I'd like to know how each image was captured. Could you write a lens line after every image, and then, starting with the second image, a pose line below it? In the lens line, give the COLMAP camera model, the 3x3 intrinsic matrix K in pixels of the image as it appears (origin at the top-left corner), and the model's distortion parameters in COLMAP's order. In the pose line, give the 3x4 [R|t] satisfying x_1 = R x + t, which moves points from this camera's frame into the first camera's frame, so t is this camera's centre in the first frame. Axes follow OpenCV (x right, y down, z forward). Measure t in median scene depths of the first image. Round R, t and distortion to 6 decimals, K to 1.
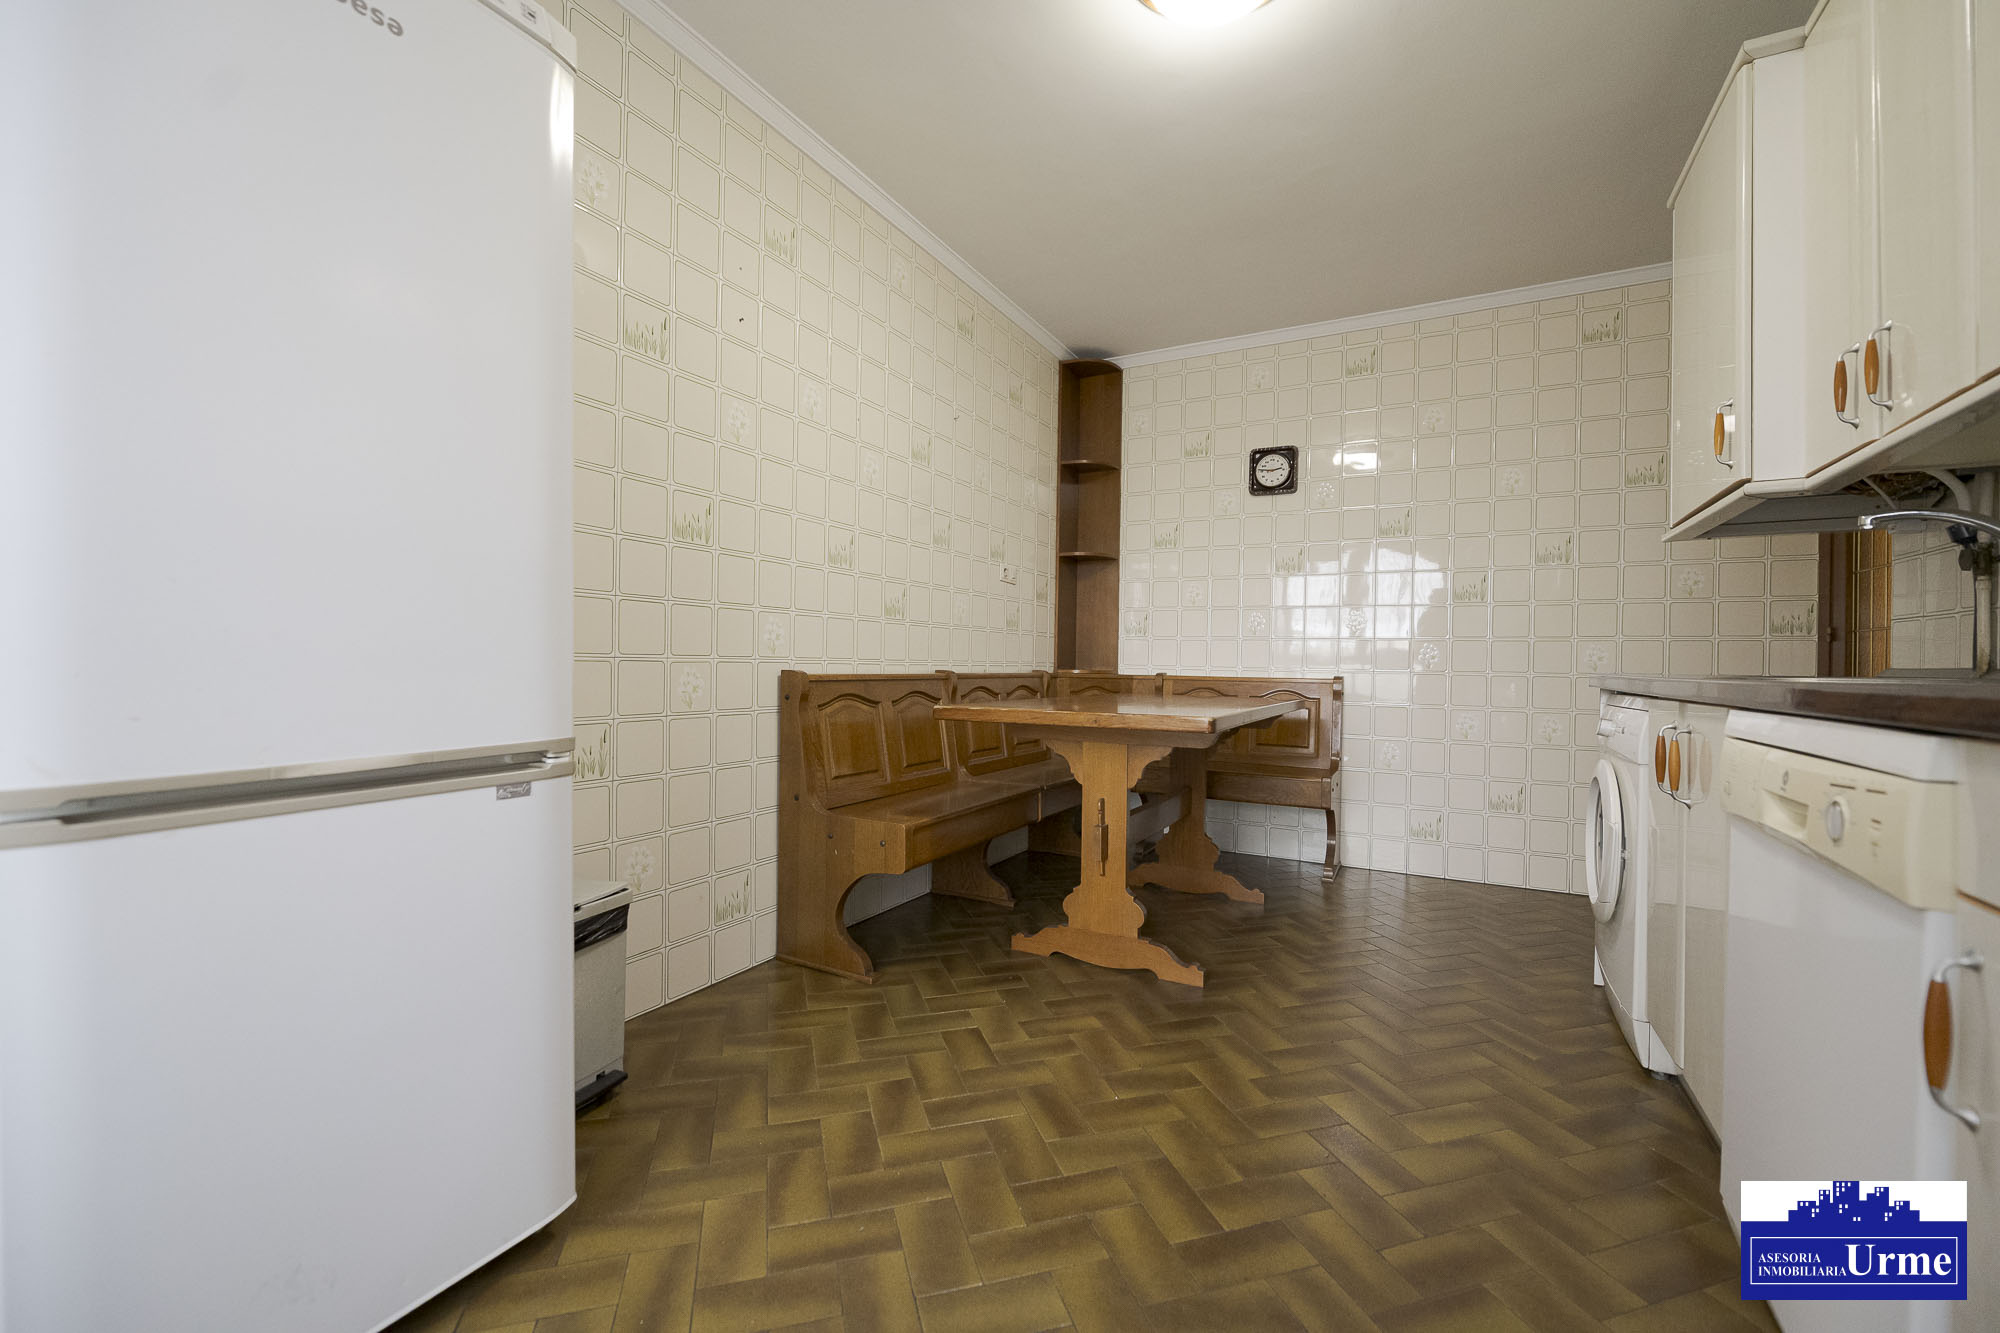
lens RADIAL K [[778.6, 0, 1034.5], [0, 778.6, 664.0], [0, 0, 1]] dist [-0.006556, -0.000377]
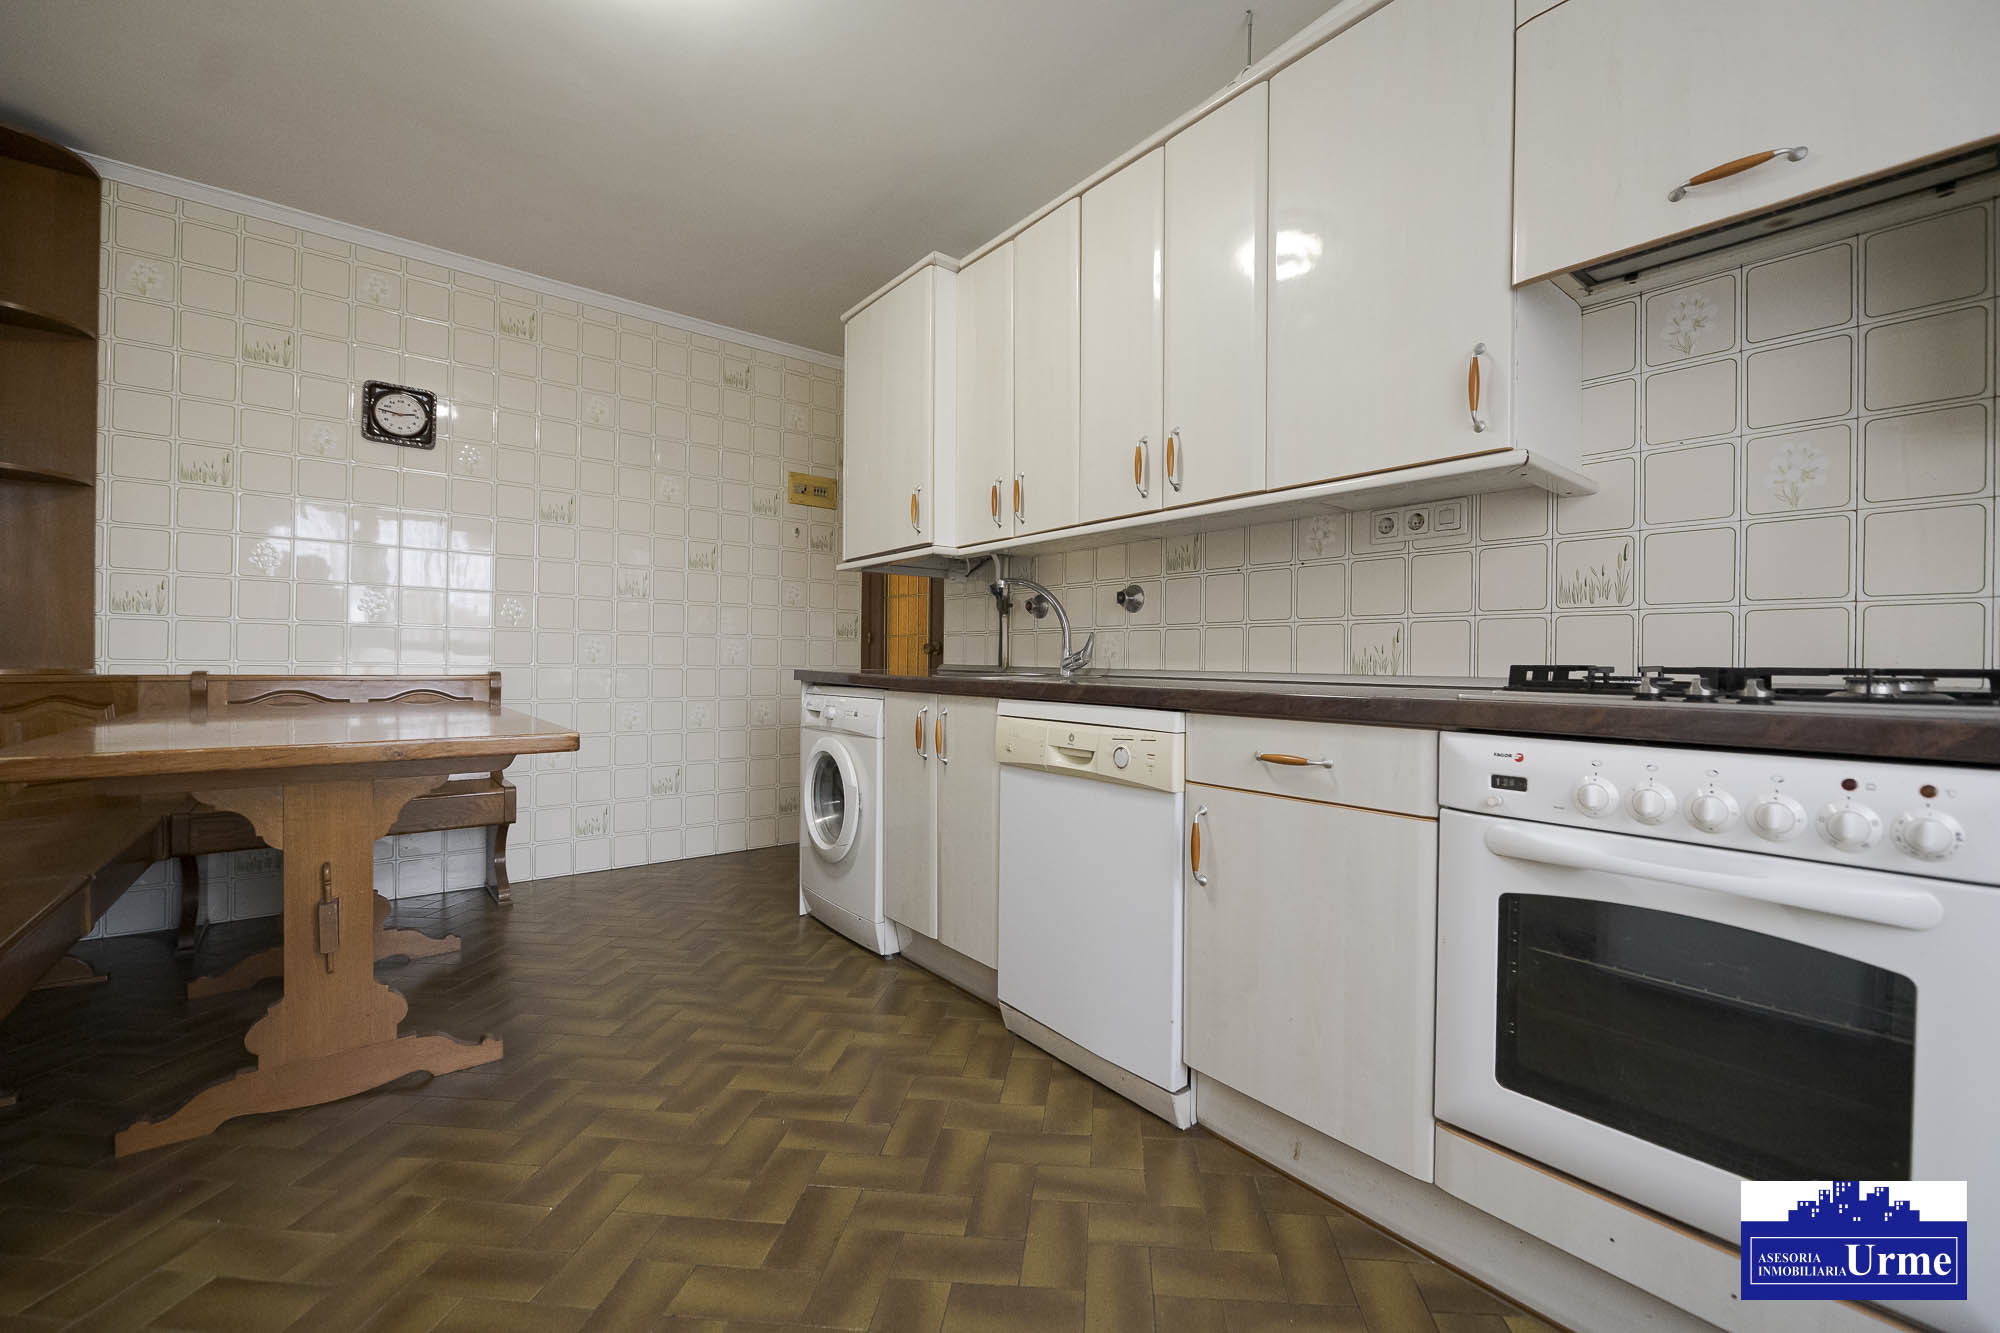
lens RADIAL K [[804.7, 0, 1008.0], [0, 804.7, 660.4], [0, 0, 1]] dist [-0.003209, -0.002121]
pose [[0.403723, -0.010520, 0.914821, -0.381455], [-0.007933, 0.999856, 0.014999, -0.028154], [-0.914847, -0.013312, 0.403581, 0.186697]]
